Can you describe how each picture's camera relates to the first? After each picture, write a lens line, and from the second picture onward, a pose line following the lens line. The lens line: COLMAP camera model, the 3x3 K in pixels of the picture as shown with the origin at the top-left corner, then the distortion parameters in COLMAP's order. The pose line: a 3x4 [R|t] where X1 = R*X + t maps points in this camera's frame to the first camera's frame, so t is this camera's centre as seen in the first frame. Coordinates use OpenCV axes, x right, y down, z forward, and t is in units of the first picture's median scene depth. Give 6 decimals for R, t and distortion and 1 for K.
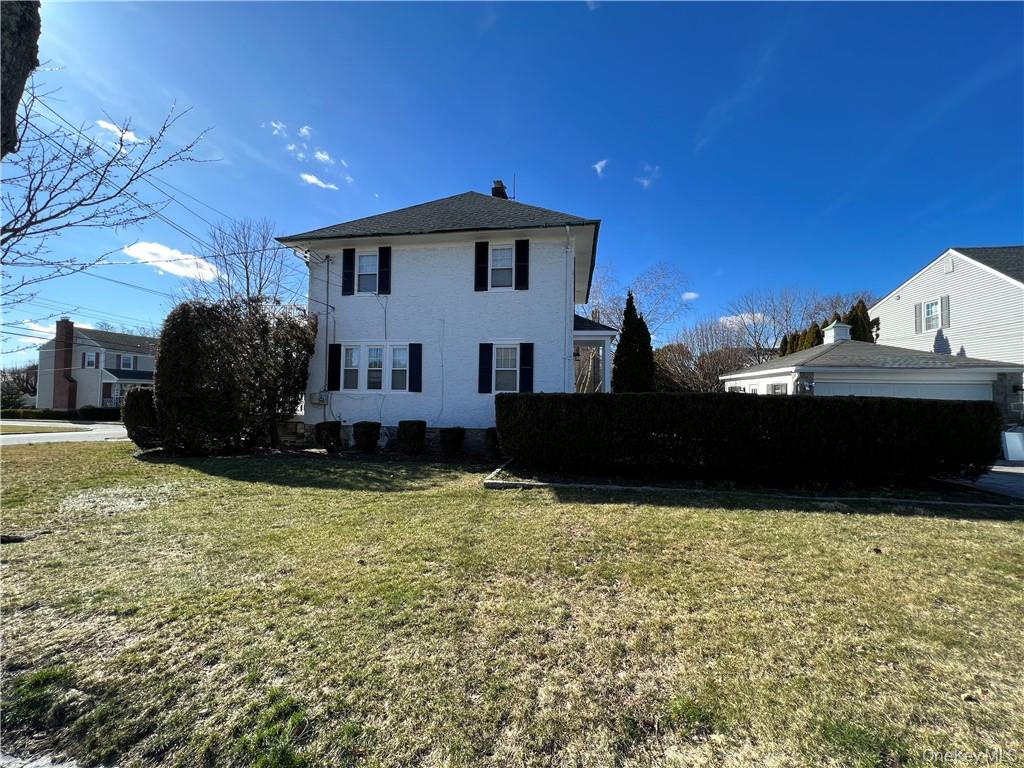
lens RADIAL K [[414.1, 0, 510.7], [0, 414.1, 378.0], [0, 0, 1]] dist [0.004533, 0.000388]
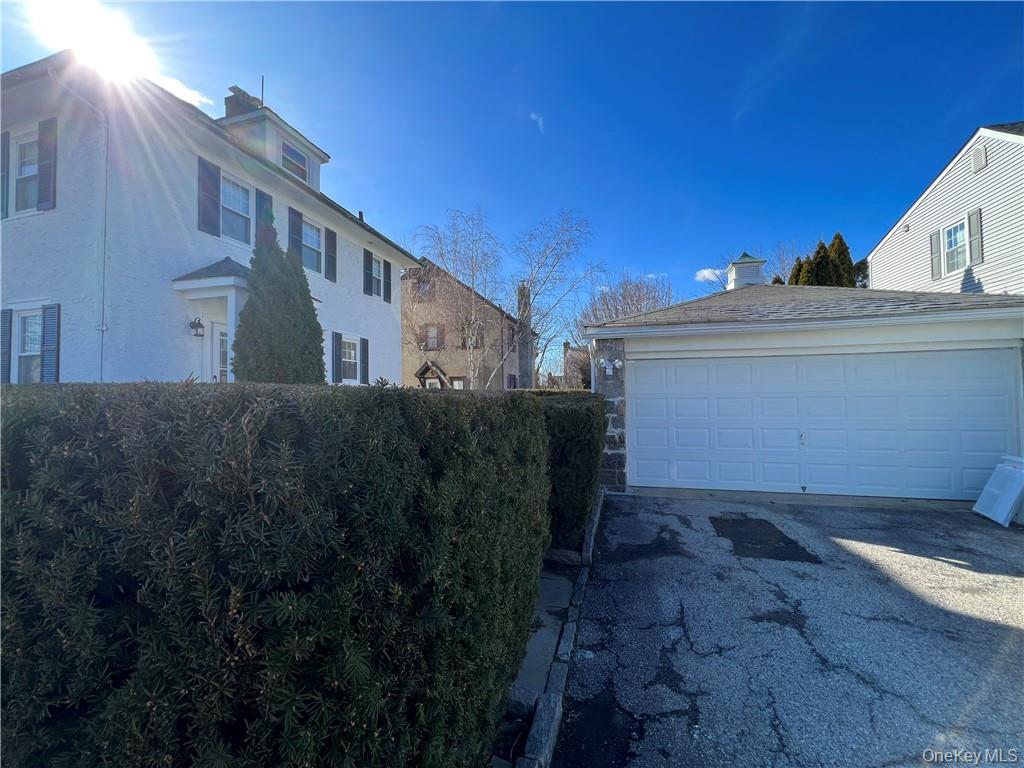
lens RADIAL K [[414.1, 0, 507.8], [0, 414.1, 373.5], [0, 0, 1]] dist [0.004533, 0.000388]
pose [[0.992673, -0.029996, -0.117051, 0.427637], [0.029580, 0.999548, -0.005285, 0.016355], [0.117156, 0.001784, 0.993112, 0.320653]]
